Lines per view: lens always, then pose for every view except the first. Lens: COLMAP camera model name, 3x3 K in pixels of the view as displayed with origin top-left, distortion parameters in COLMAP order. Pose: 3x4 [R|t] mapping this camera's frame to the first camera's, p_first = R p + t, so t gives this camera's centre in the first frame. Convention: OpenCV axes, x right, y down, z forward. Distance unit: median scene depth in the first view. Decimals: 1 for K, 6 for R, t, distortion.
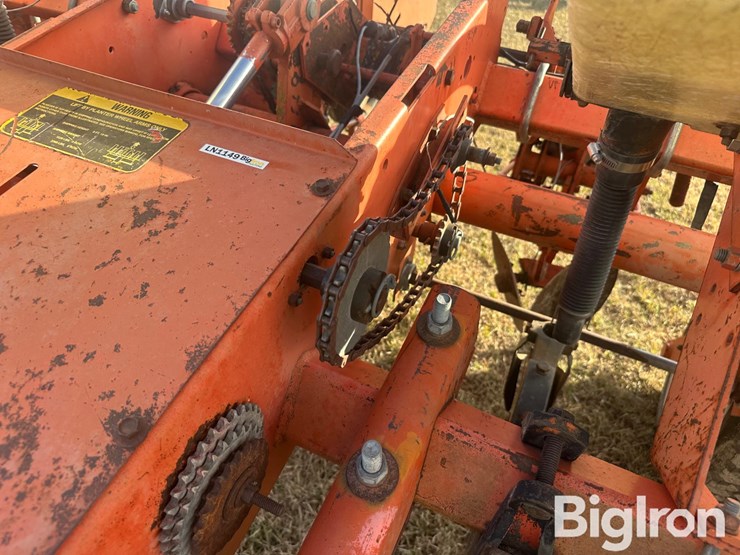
lens RADIAL K [[496.4, 0, 353.9], [0, 496.4, 265.0], [0, 0, 1]] dist [-0.036092, 0.000191]
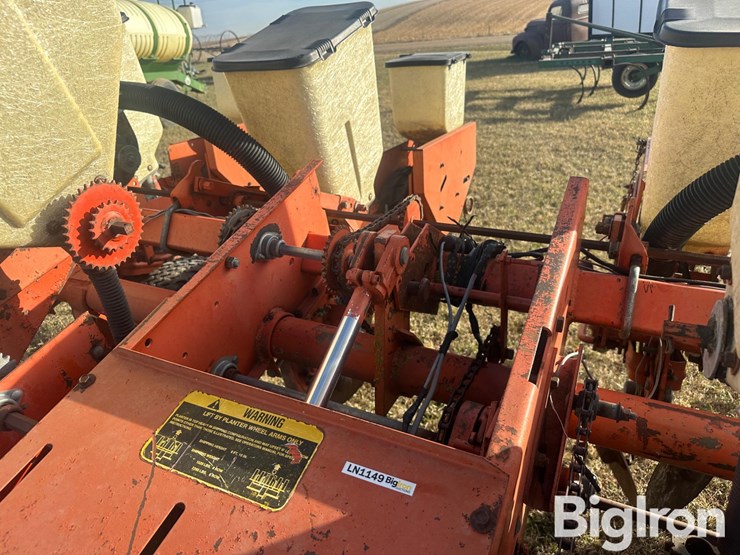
lens RADIAL K [[483.1, 0, 354.8], [0, 483.1, 265.9], [0, 0, 1]] dist [0.007311, -0.040407]
pose [[0.990684, -0.111279, -0.078499, -0.152791], [0.092597, 0.973117, -0.210876, -0.395392], [0.099854, 0.201643, 0.974356, -0.021797]]
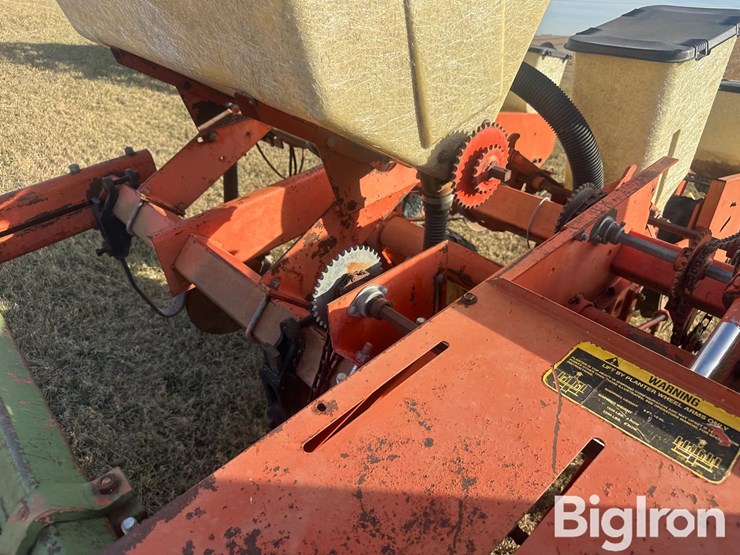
lens RADIAL K [[483.1, 0, 354.8], [0, 483.1, 265.9], [0, 0, 1]] dist [0.007311, -0.040407]
pose [[0.913575, 0.182523, -0.363408, -0.738546], [-0.263411, 0.946415, -0.186852, -0.204376], [0.309830, 0.266429, 0.912700, -0.144562]]
